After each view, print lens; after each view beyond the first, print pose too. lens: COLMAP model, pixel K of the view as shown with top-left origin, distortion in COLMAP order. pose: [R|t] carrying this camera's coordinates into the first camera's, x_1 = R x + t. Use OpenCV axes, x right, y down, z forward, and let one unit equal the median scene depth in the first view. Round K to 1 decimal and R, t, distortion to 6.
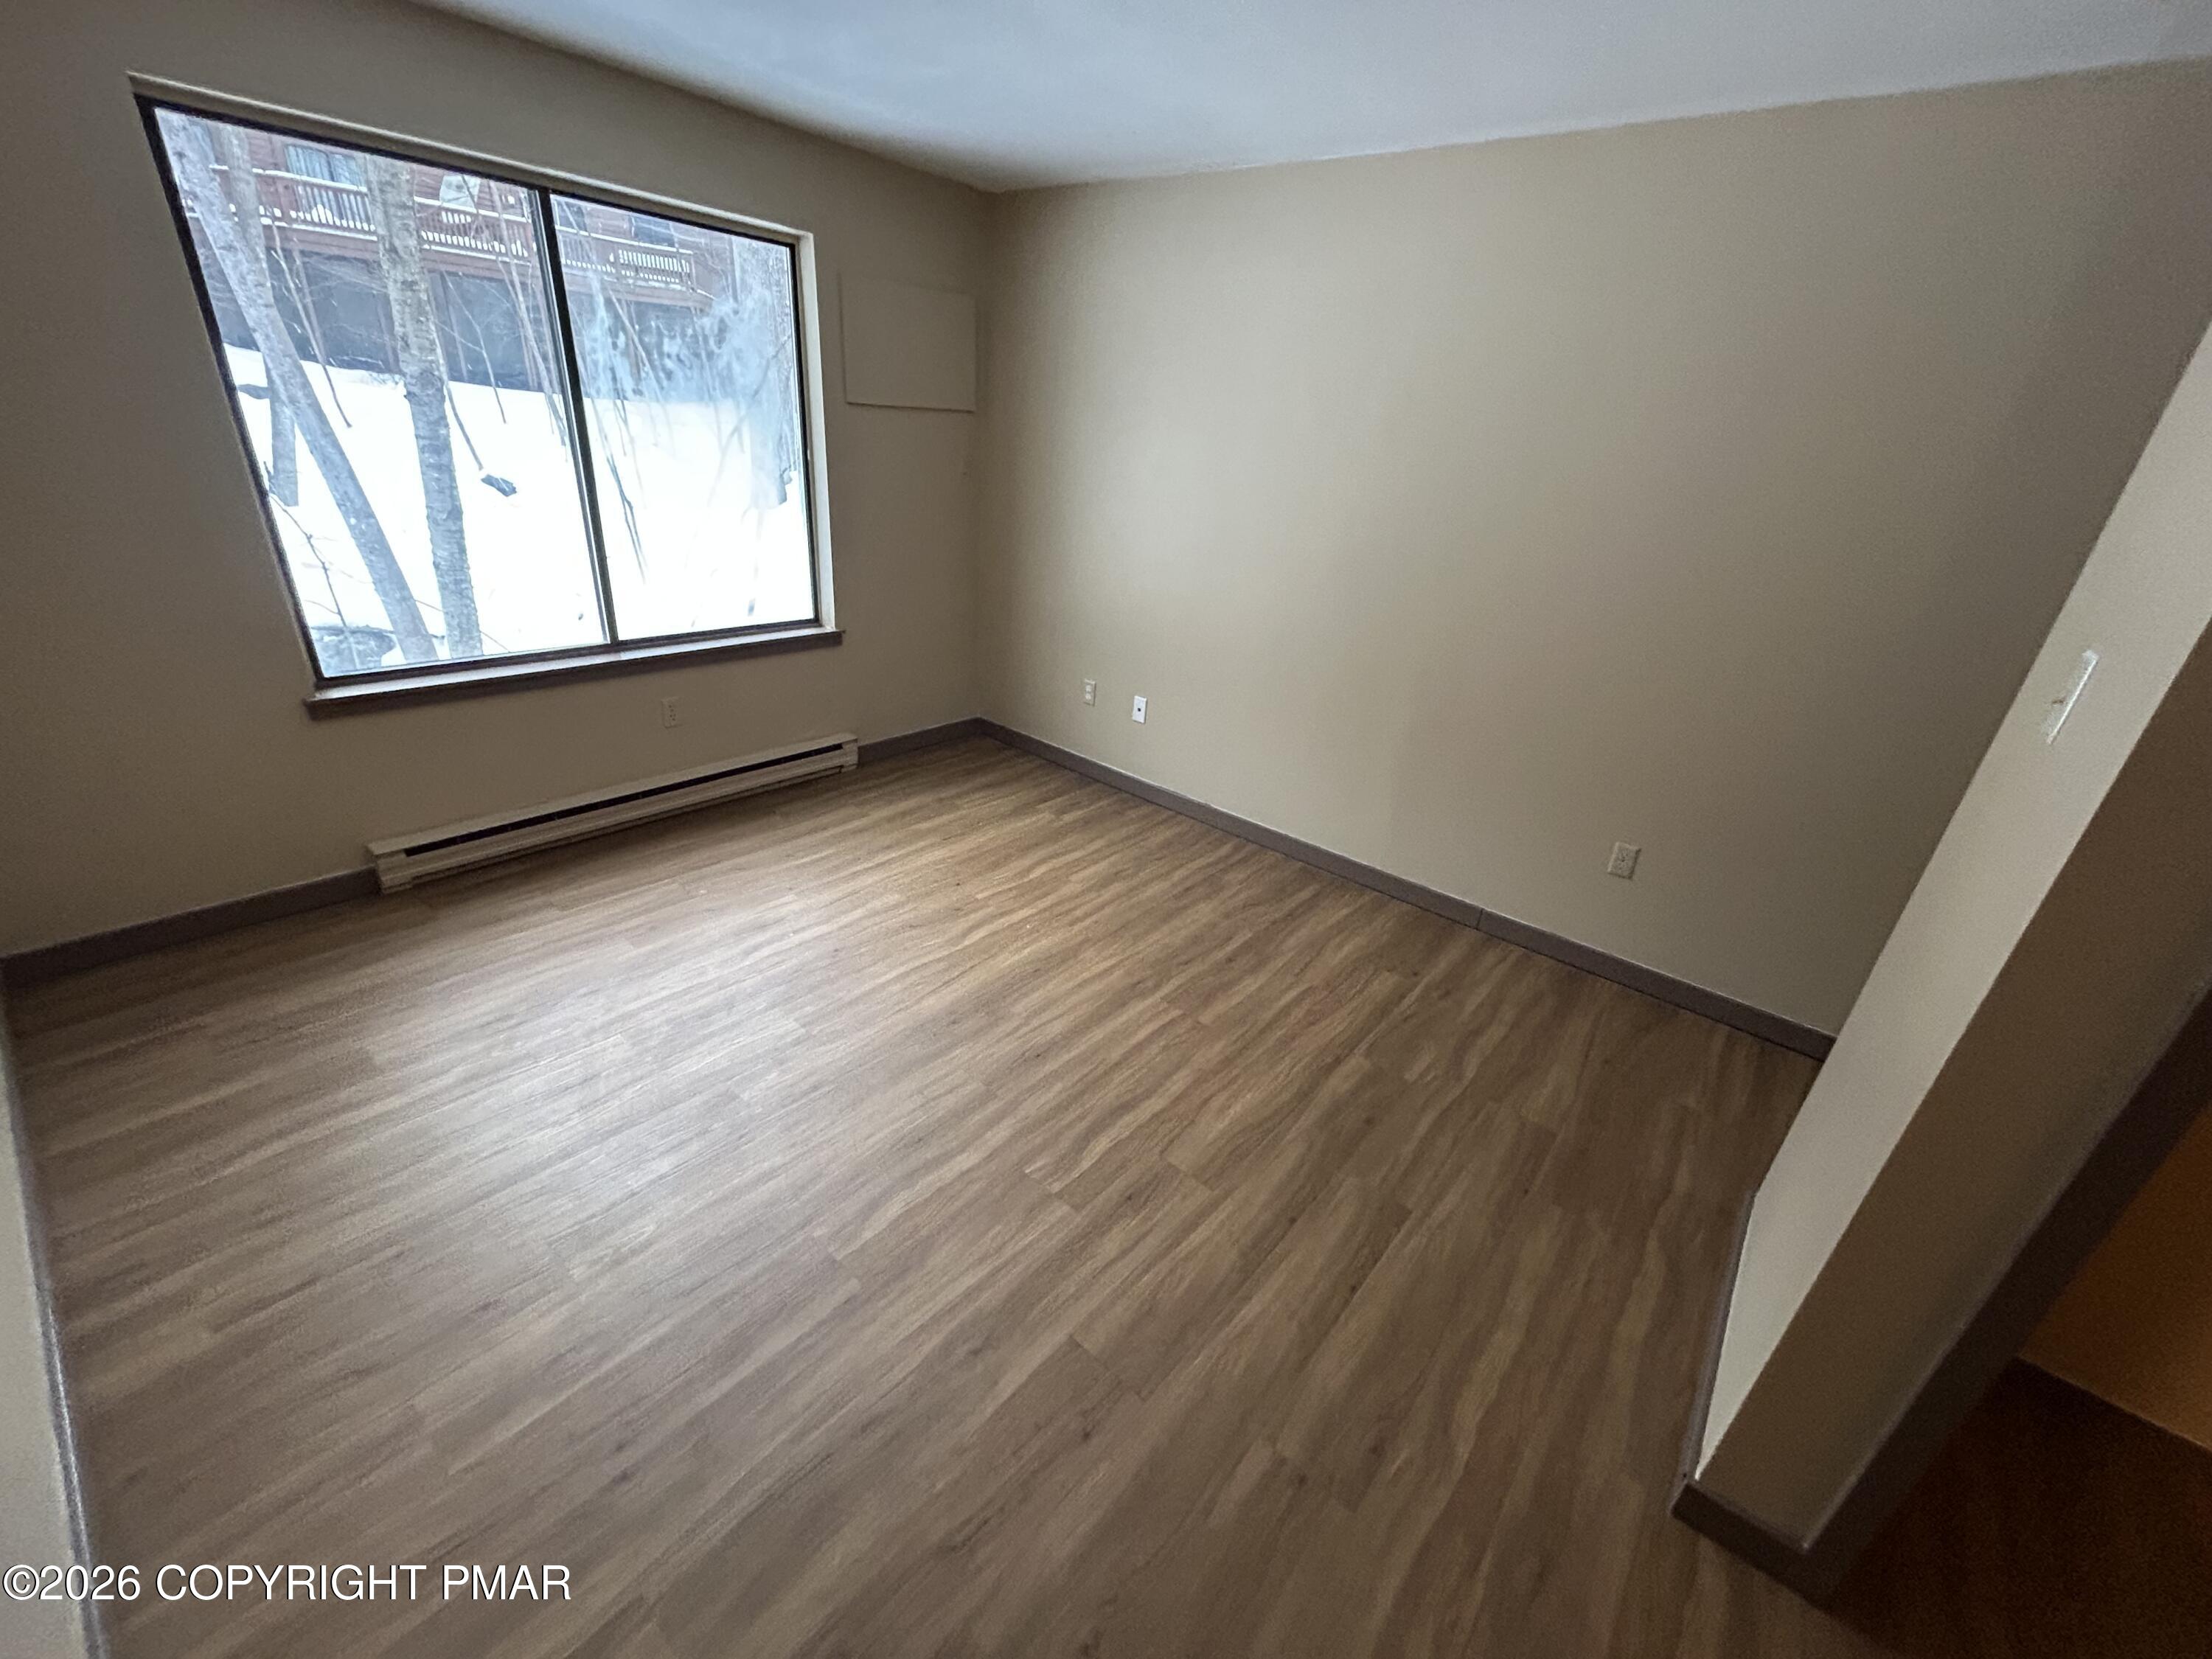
lens RADIAL K [[884.8, 0, 1109.9], [0, 884.8, 832.6], [0, 0, 1]] dist [0.000968, -0.000361]
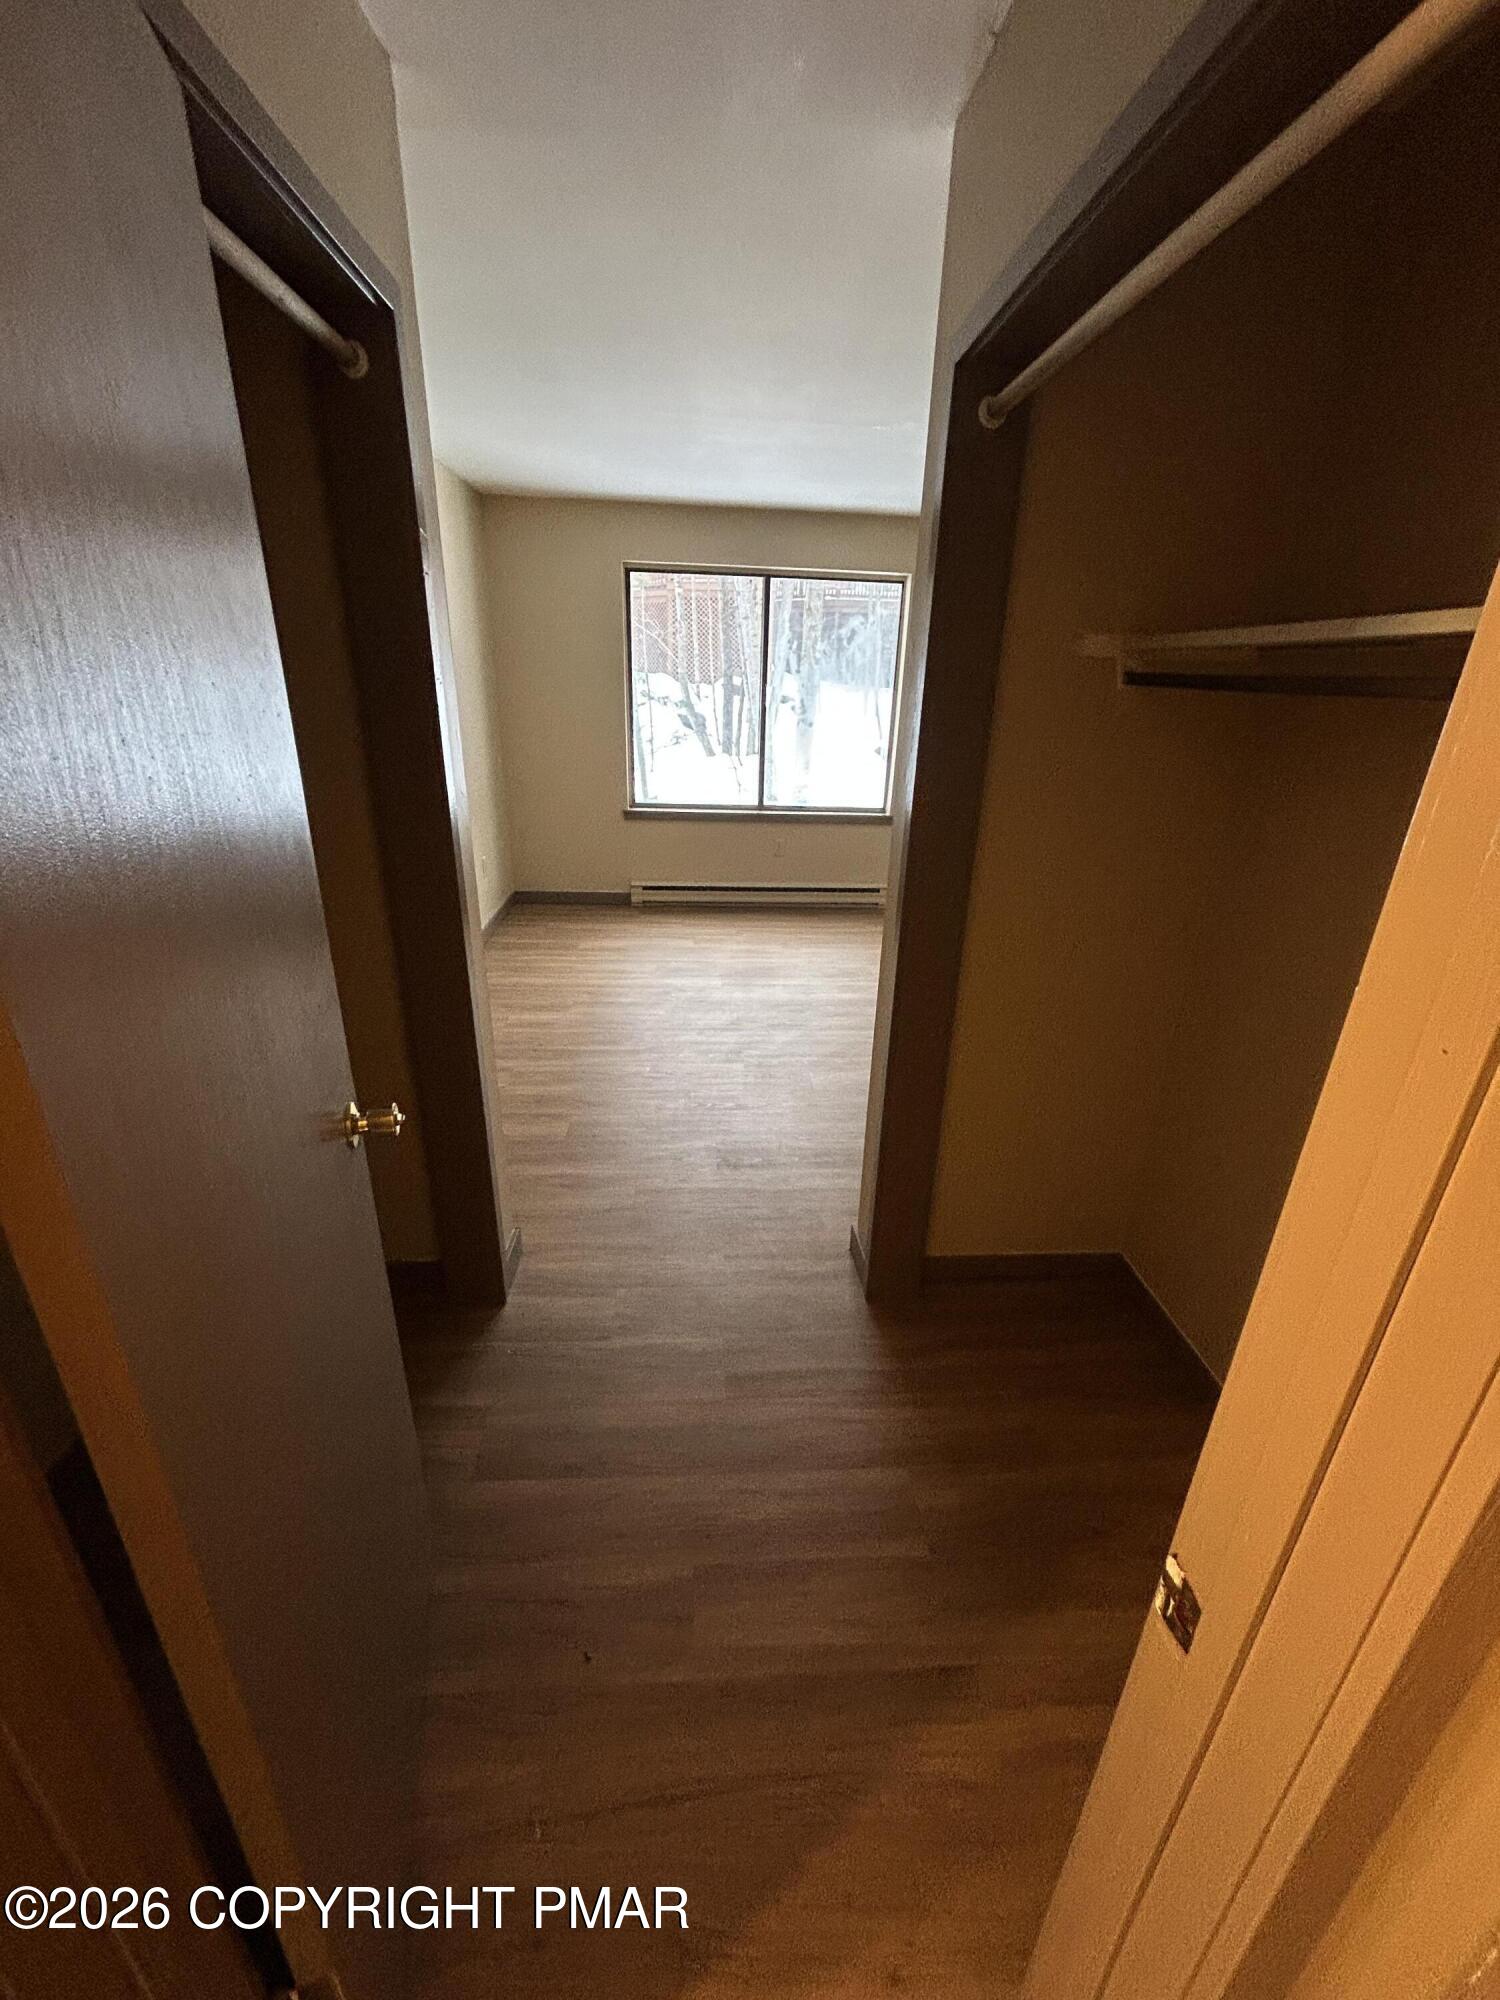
lens RADIAL K [[800.0, 0, 744.7], [0, 800.0, 999.6], [0, 0, 1]] dist [0.000968, -0.000361]
pose [[0.692587, 0.217121, -0.687882, 0.698221], [-0.280515, 0.959632, 0.020462, 0.159677], [0.664556, 0.178789, 0.725534, -0.167787]]
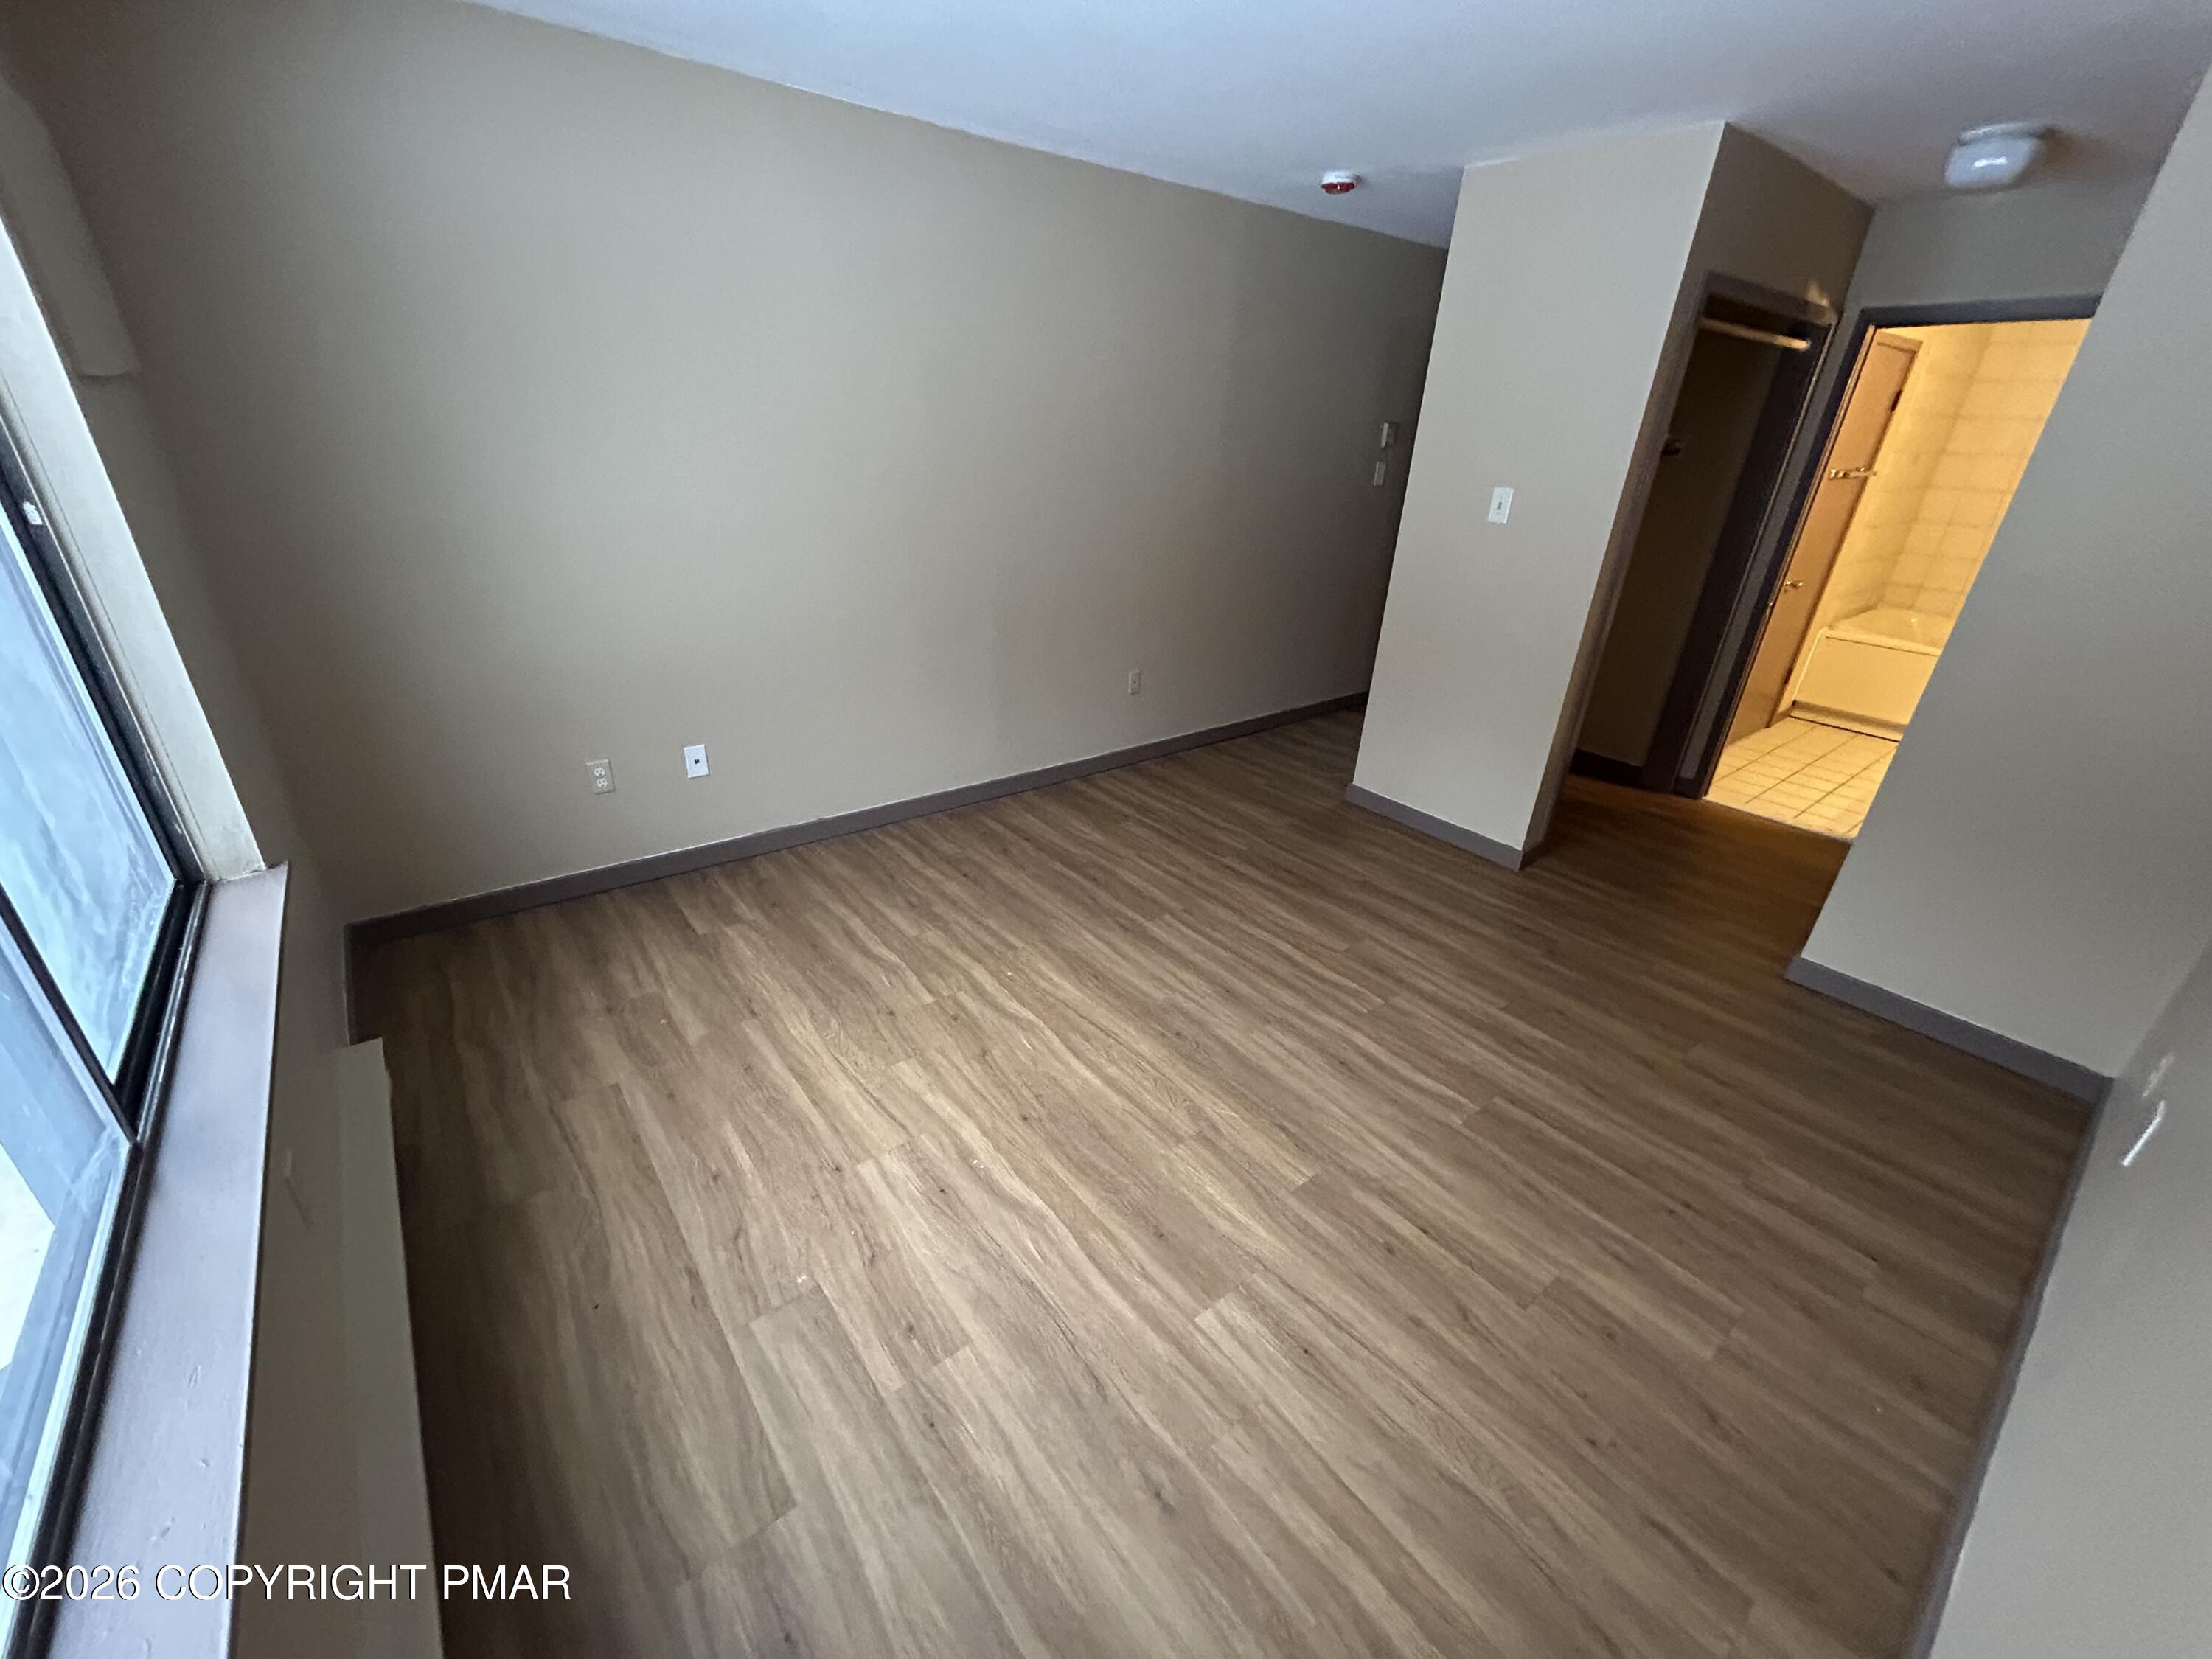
lens RADIAL K [[884.8, 0, 1103.1], [0, 884.8, 832.5], [0, 0, 1]] dist [0.000968, -0.000361]
pose [[0.204199, -0.478834, 0.853827, -0.761531], [0.384421, 0.841363, 0.379907, -0.316989], [-0.900291, 0.250653, 0.355879, 0.537797]]
